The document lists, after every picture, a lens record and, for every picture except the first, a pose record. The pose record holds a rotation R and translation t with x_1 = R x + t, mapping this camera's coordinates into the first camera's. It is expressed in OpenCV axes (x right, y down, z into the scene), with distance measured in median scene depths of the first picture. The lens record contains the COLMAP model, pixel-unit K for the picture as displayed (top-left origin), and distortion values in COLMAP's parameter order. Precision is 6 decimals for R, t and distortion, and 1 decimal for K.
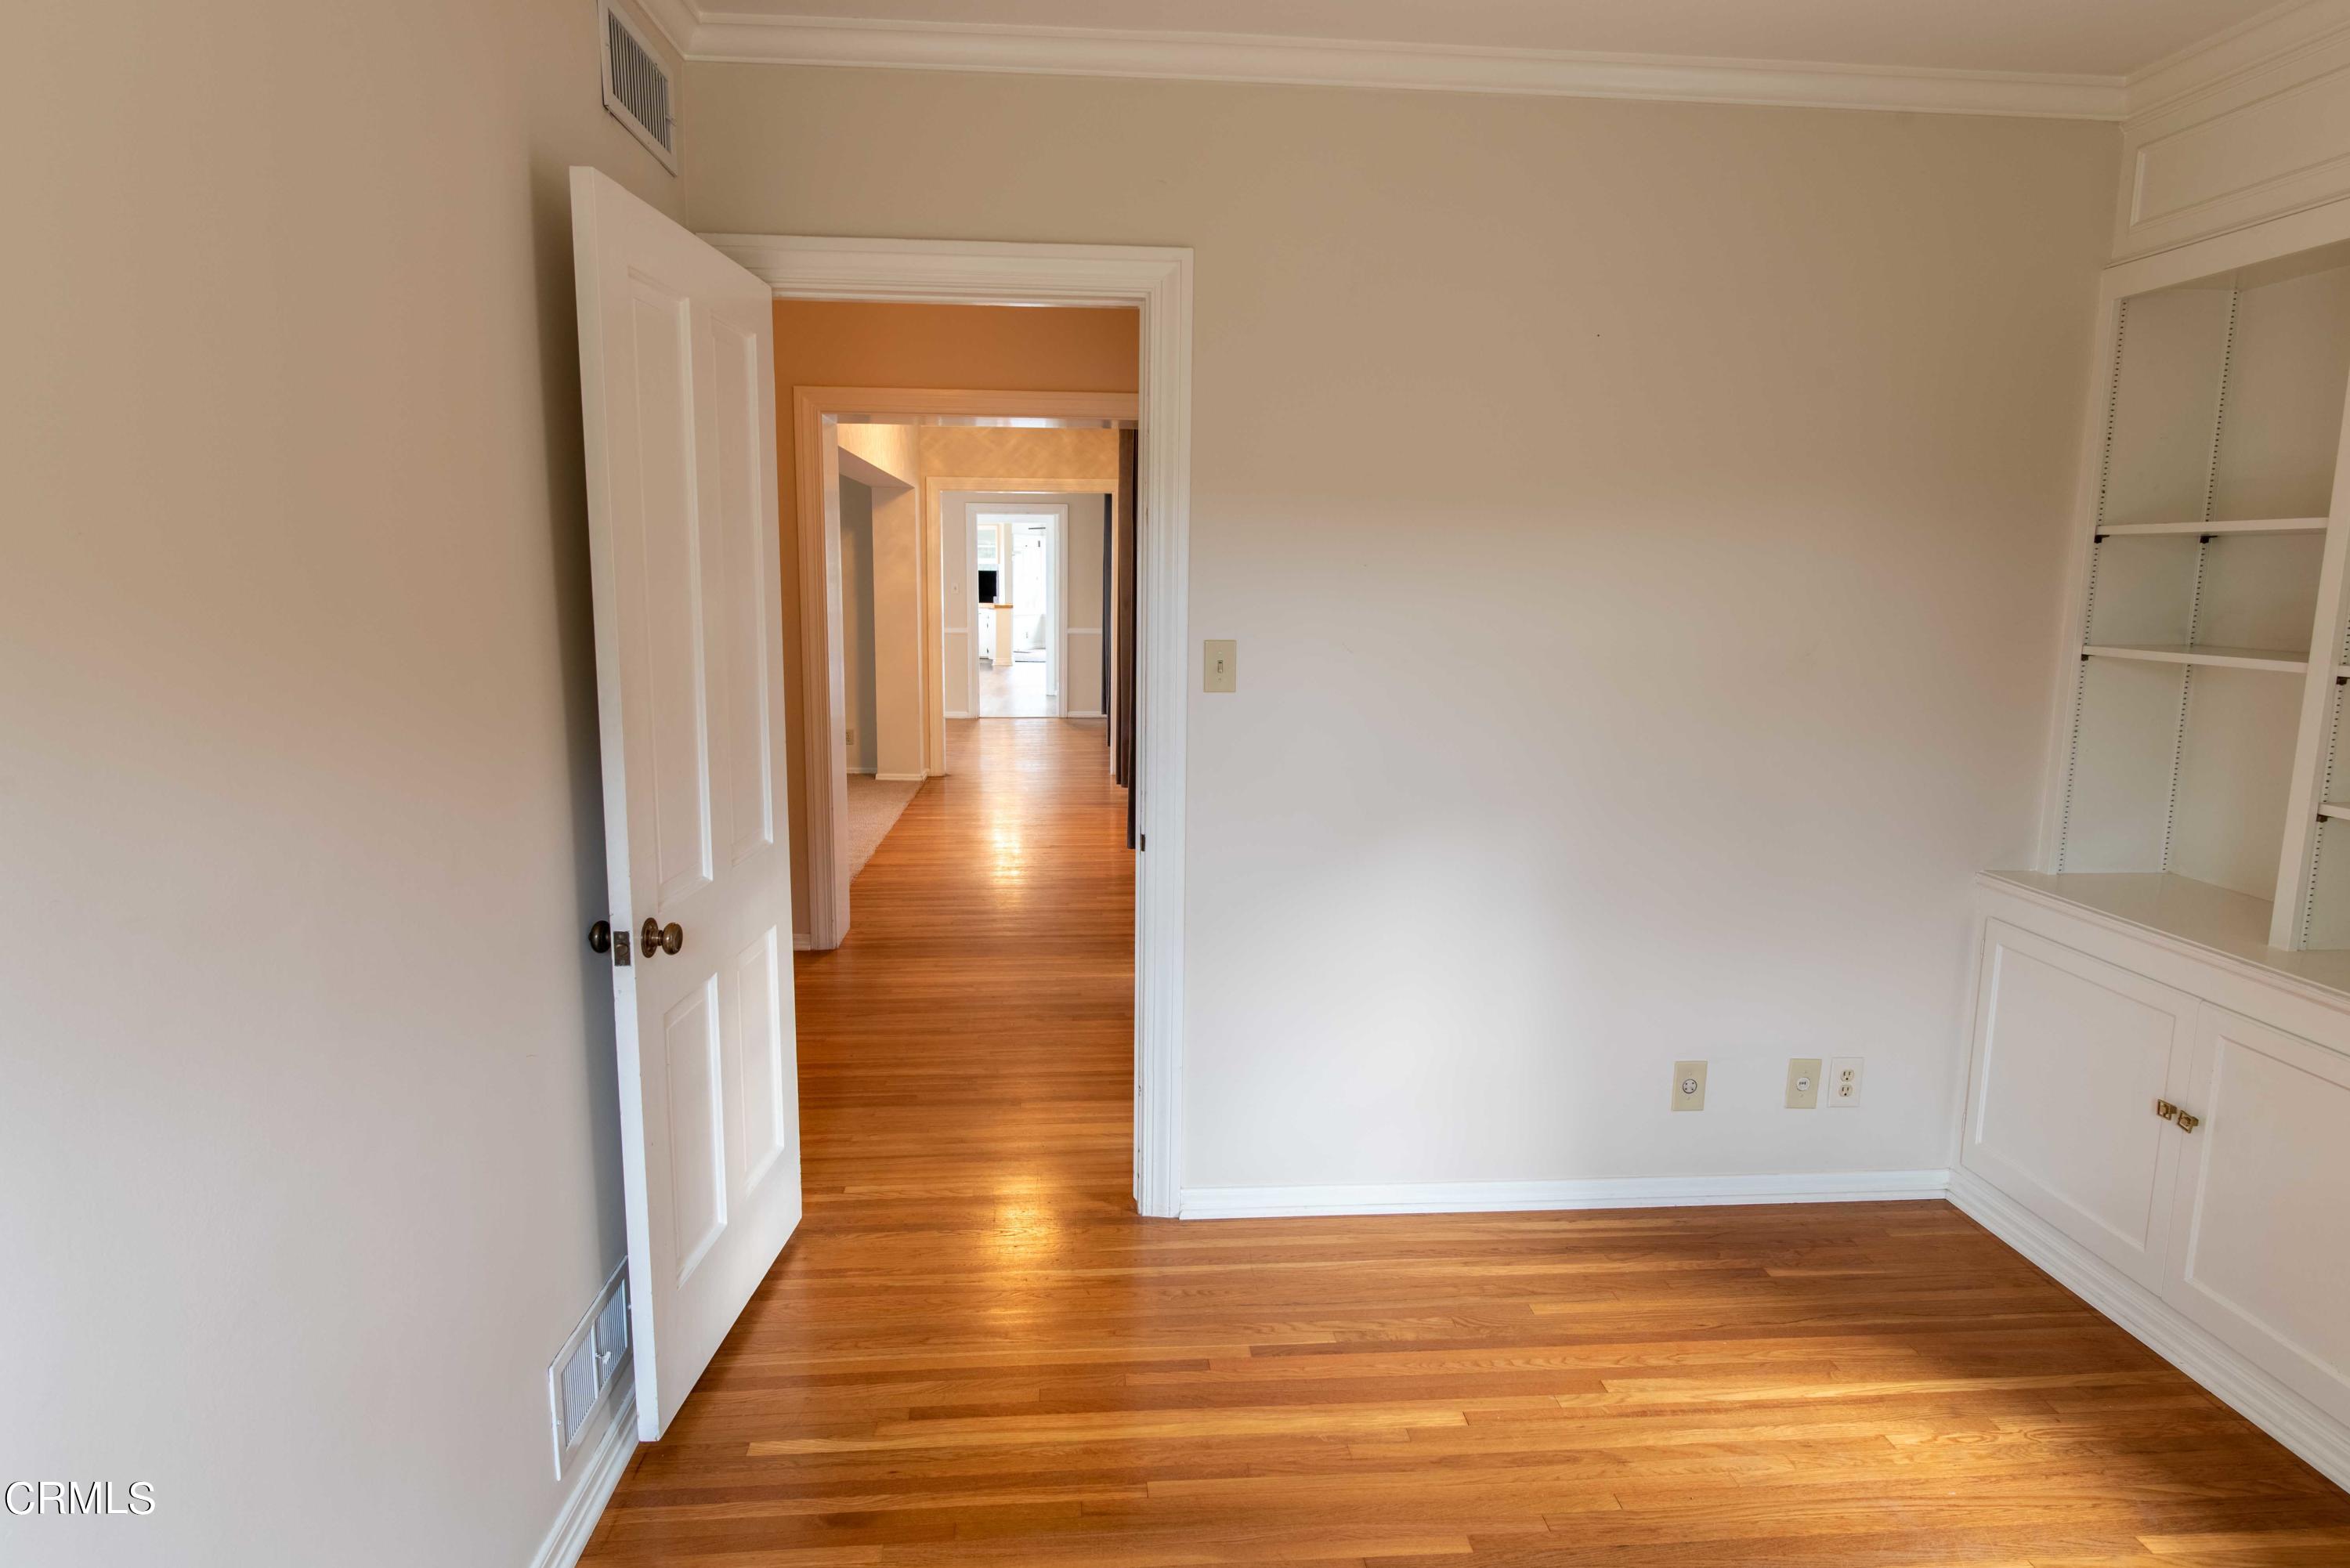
lens RADIAL K [[1369.3, 0, 1180.1], [0, 1369.3, 784.0], [0, 0, 1]] dist [-0.004208, -0.002124]
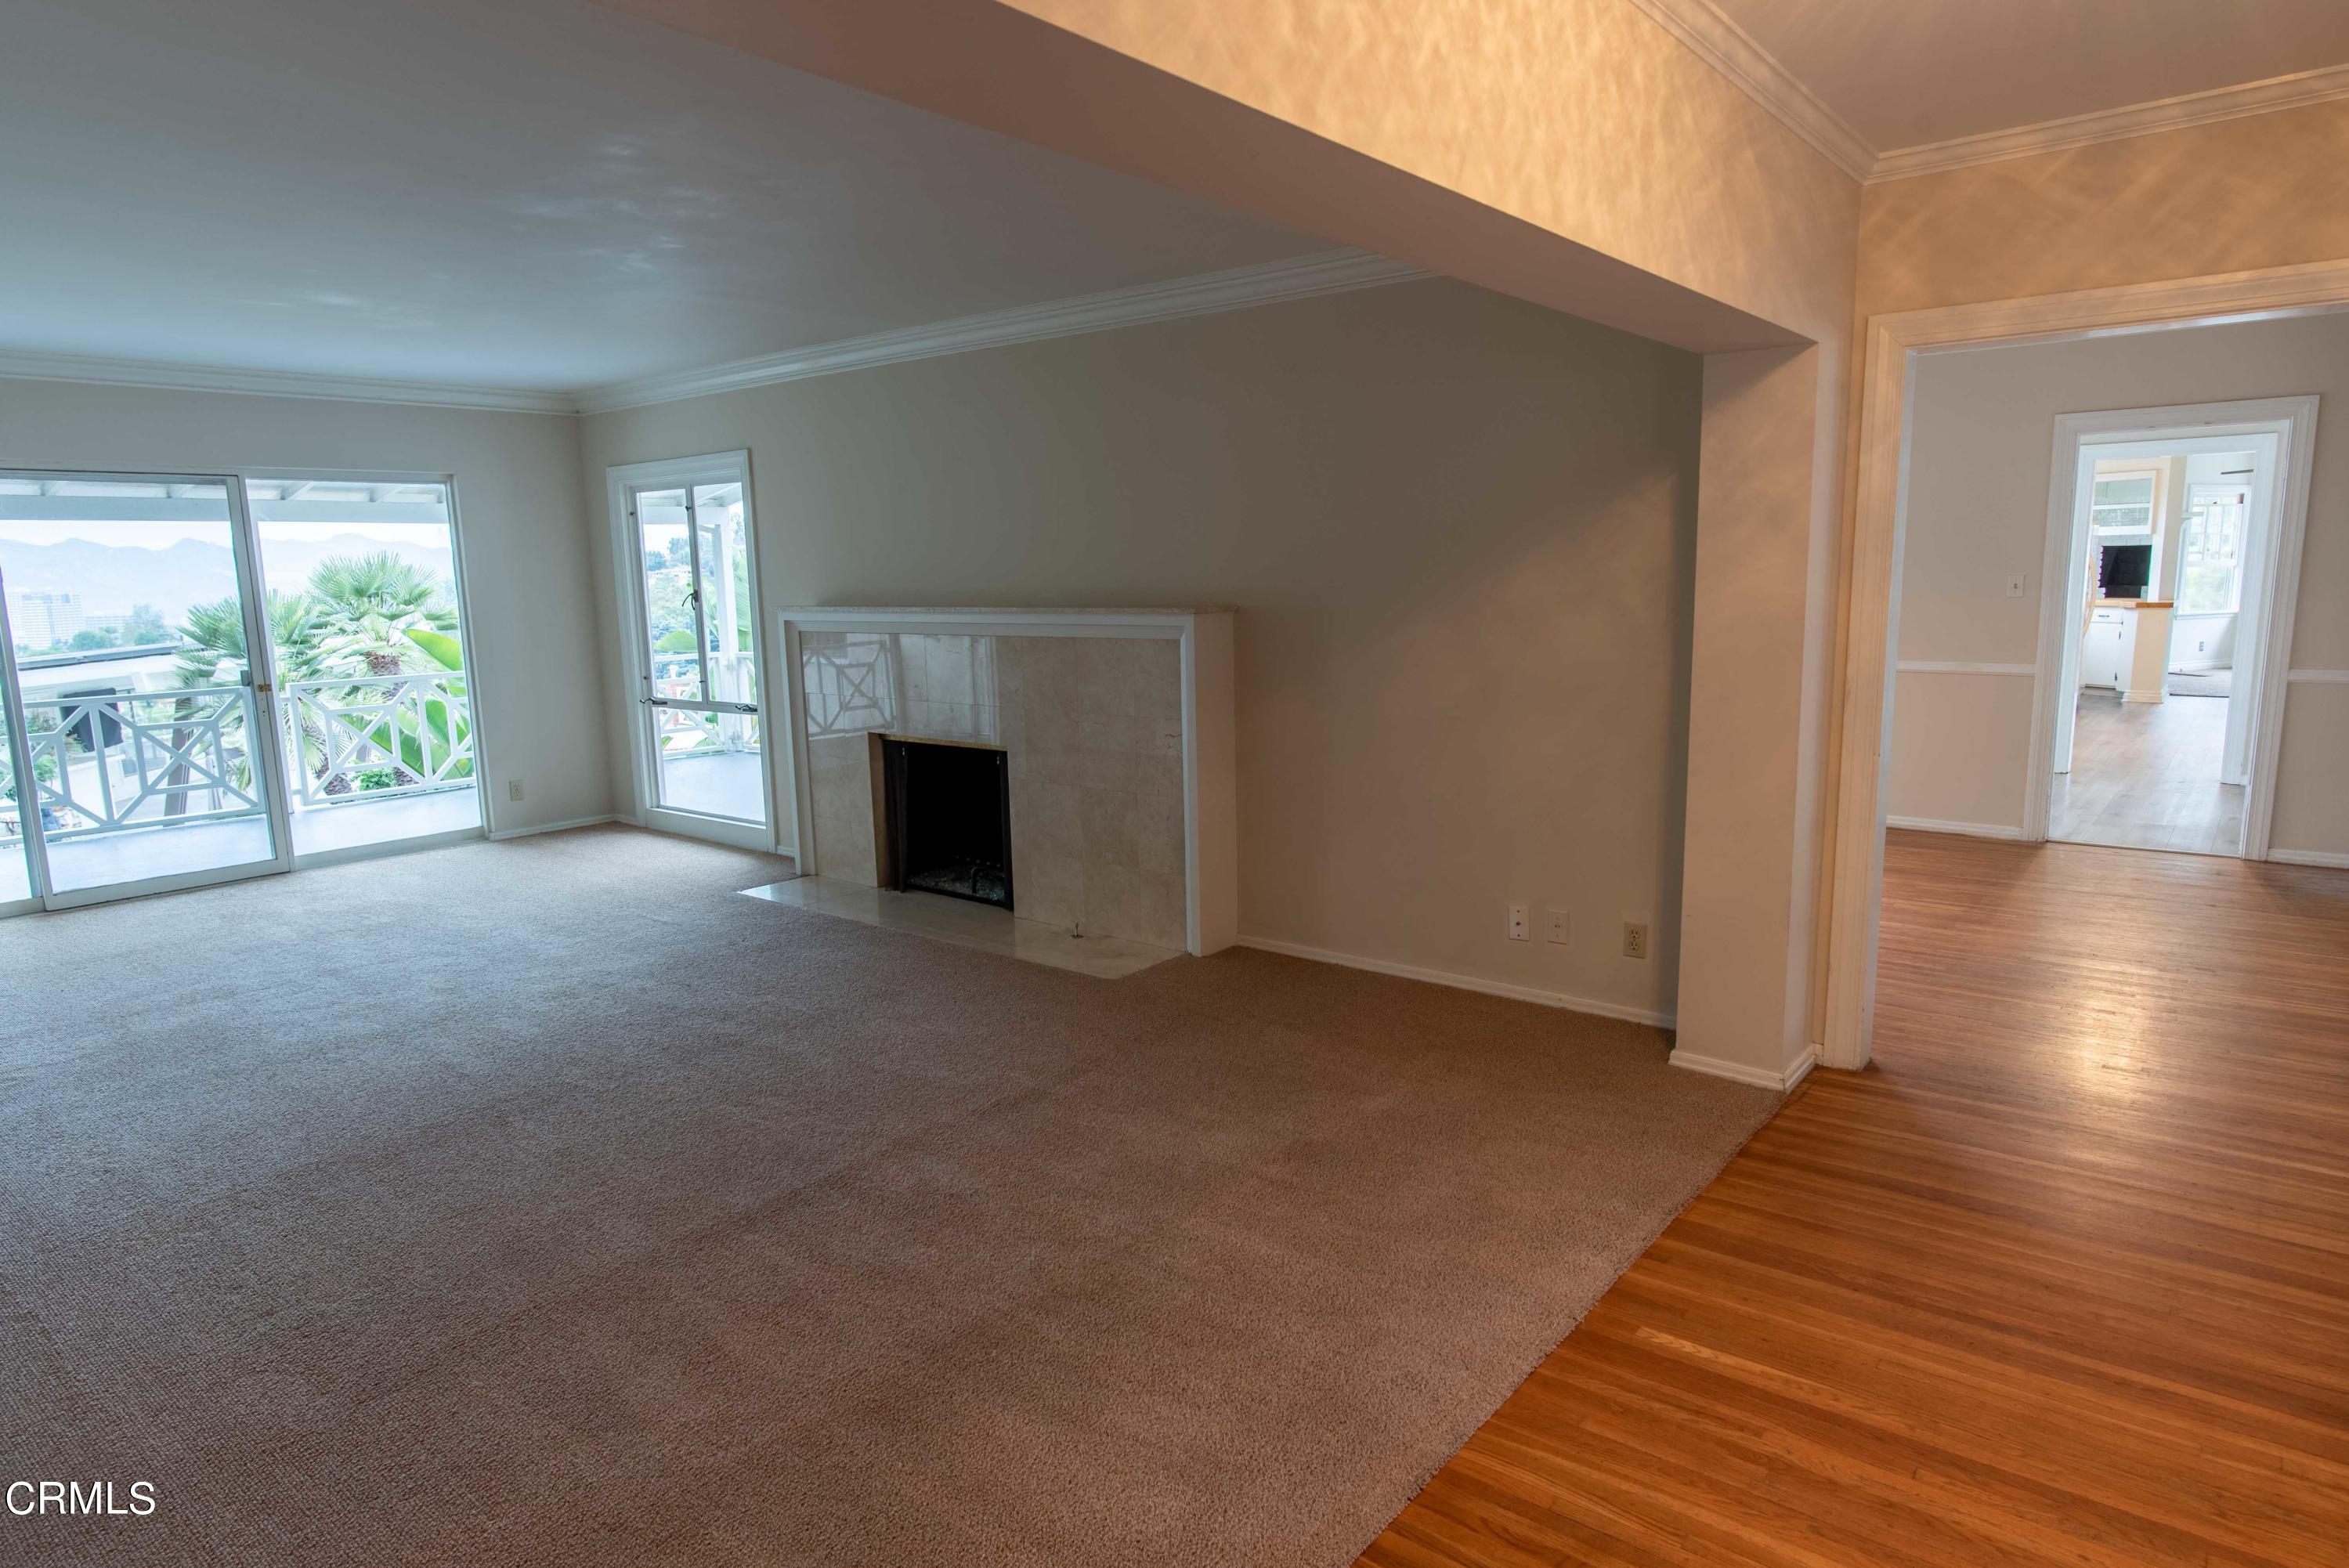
lens RADIAL K [[1368.7, 0, 1169.3], [0, 1368.7, 788.3], [0, 0, 1]] dist [-0.004208, -0.002124]
pose [[0.723309, 0.086824, -0.685045, -0.036593], [-0.076349, 0.996037, 0.045627, -0.065591], [0.686291, 0.019300, 0.727071, 0.406044]]
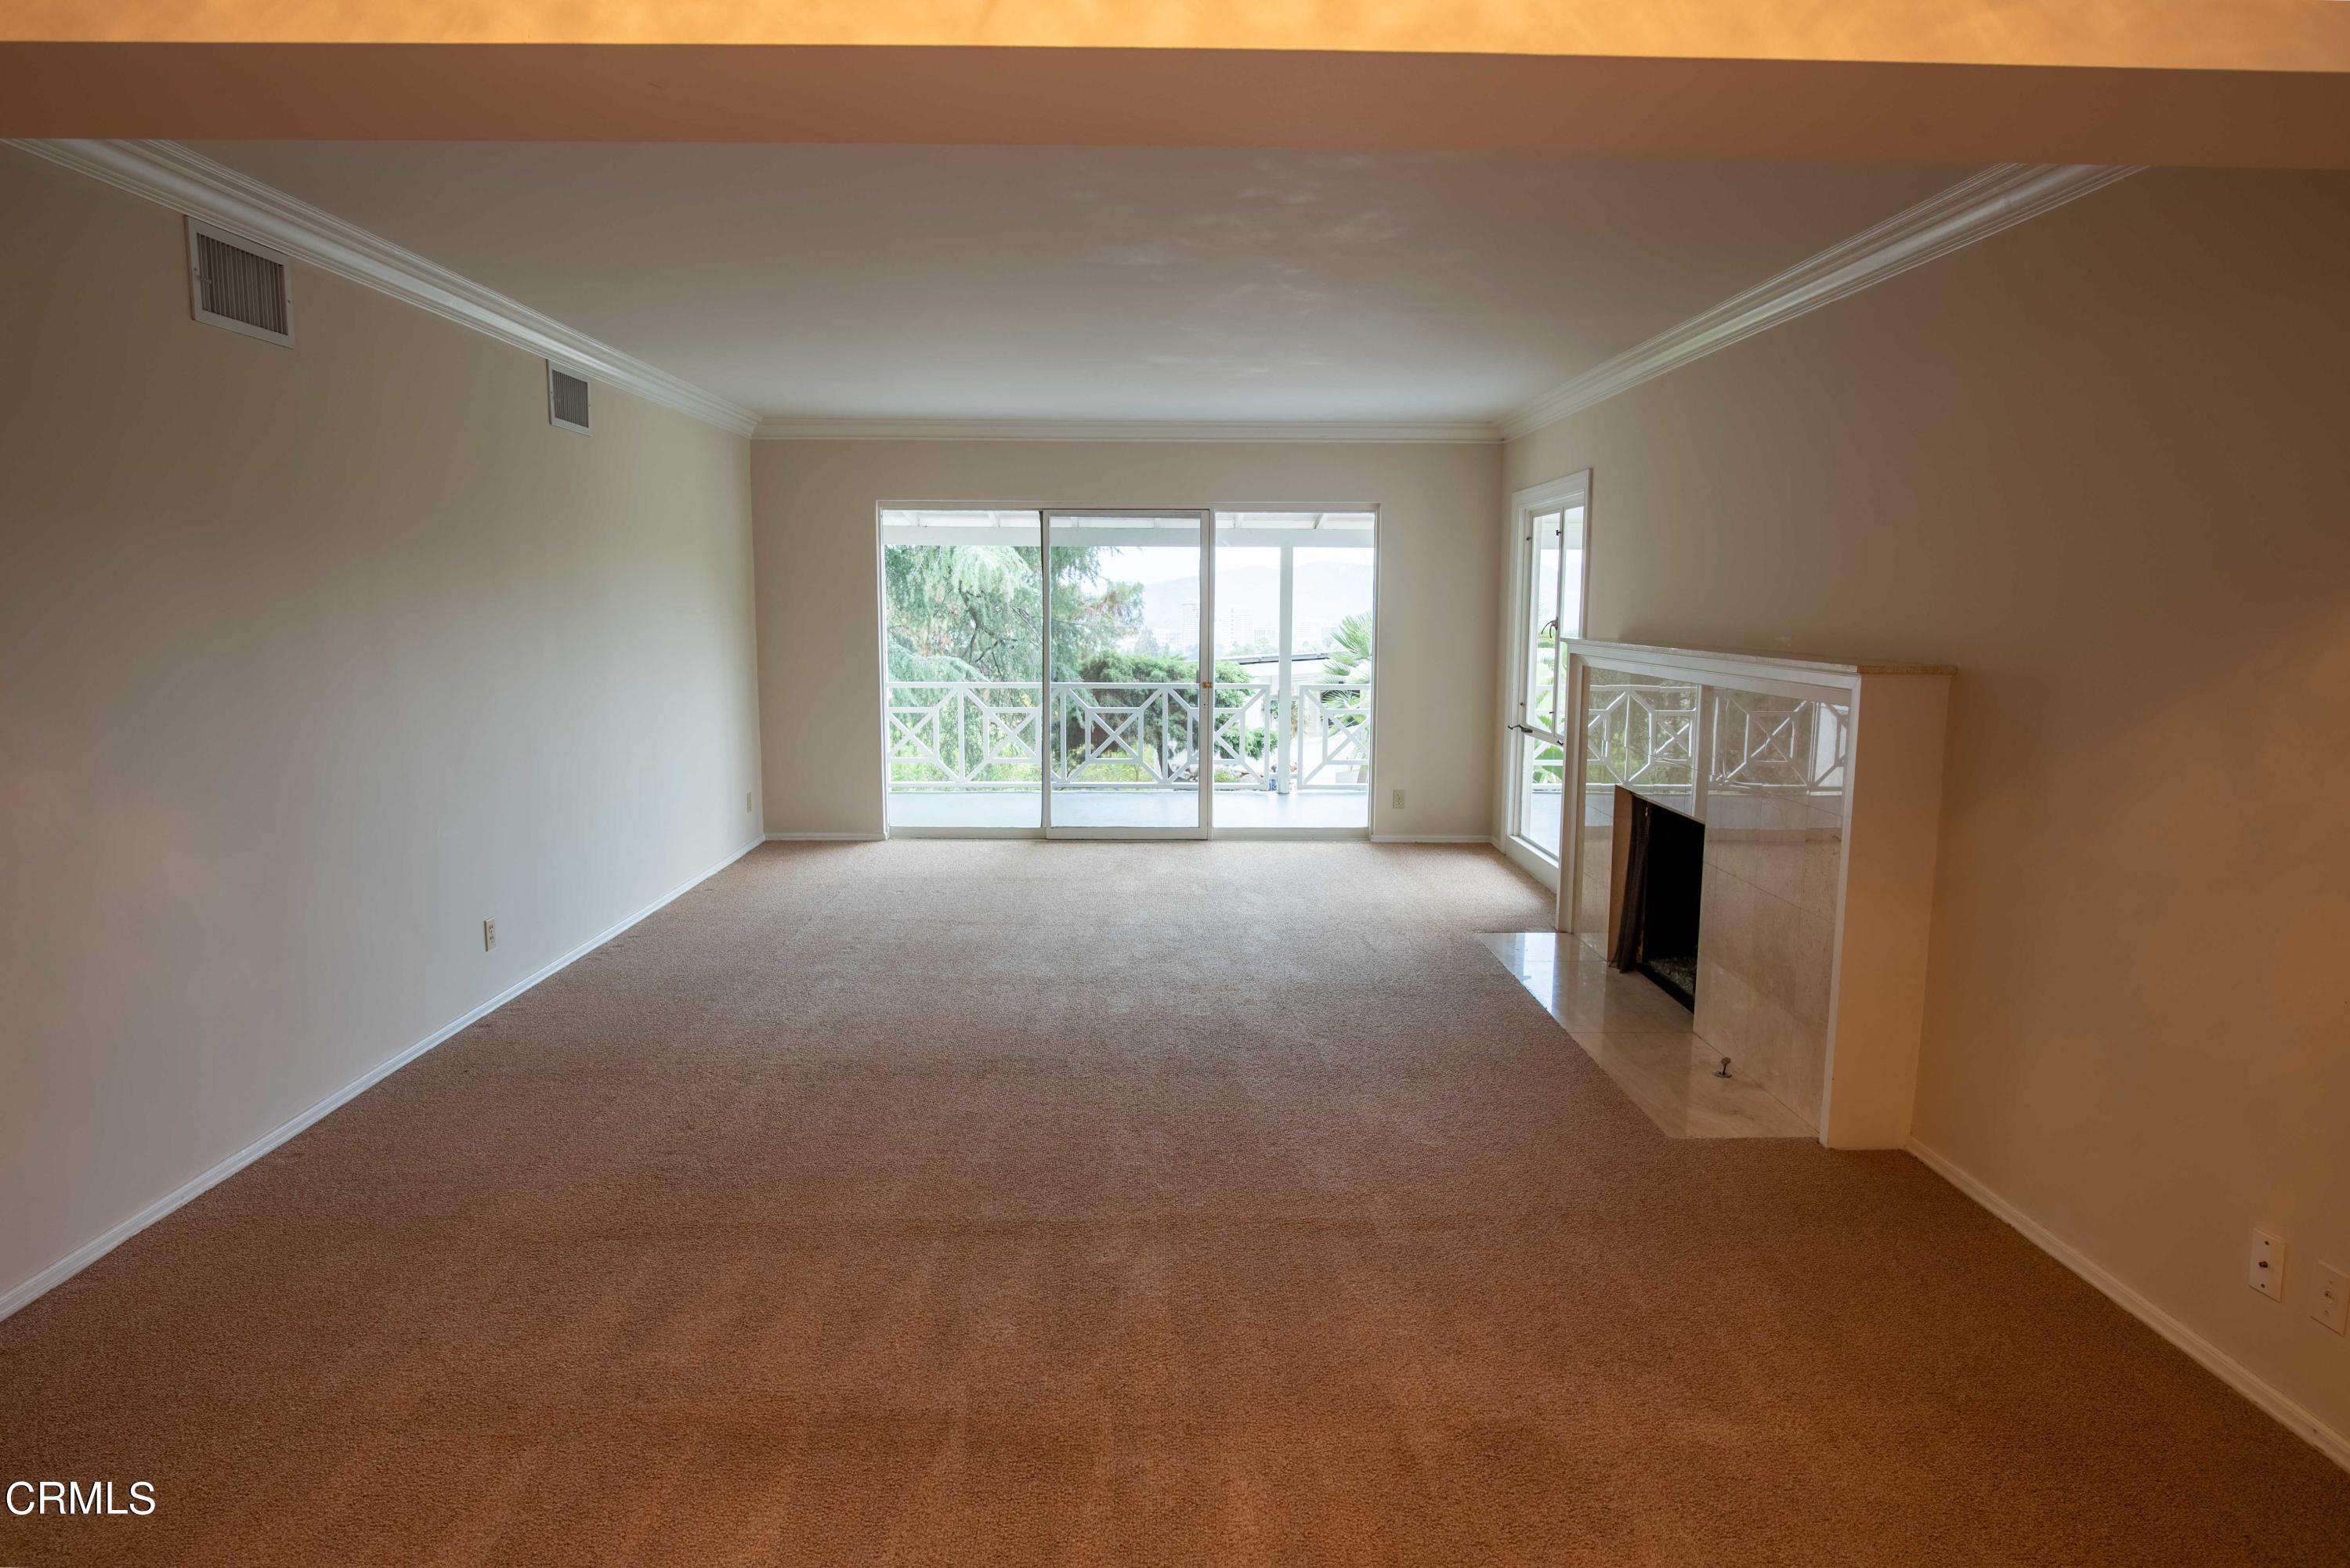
lens RADIAL K [[1369.3, 0, 1167.0], [0, 1369.3, 782.6], [0, 0, 1]] dist [-0.004208, -0.002124]
pose [[-0.055717, 0.122957, -0.990847, -0.017748], [-0.157342, 0.978907, 0.130323, -0.088806], [0.985971, 0.163163, -0.035196, 0.558567]]
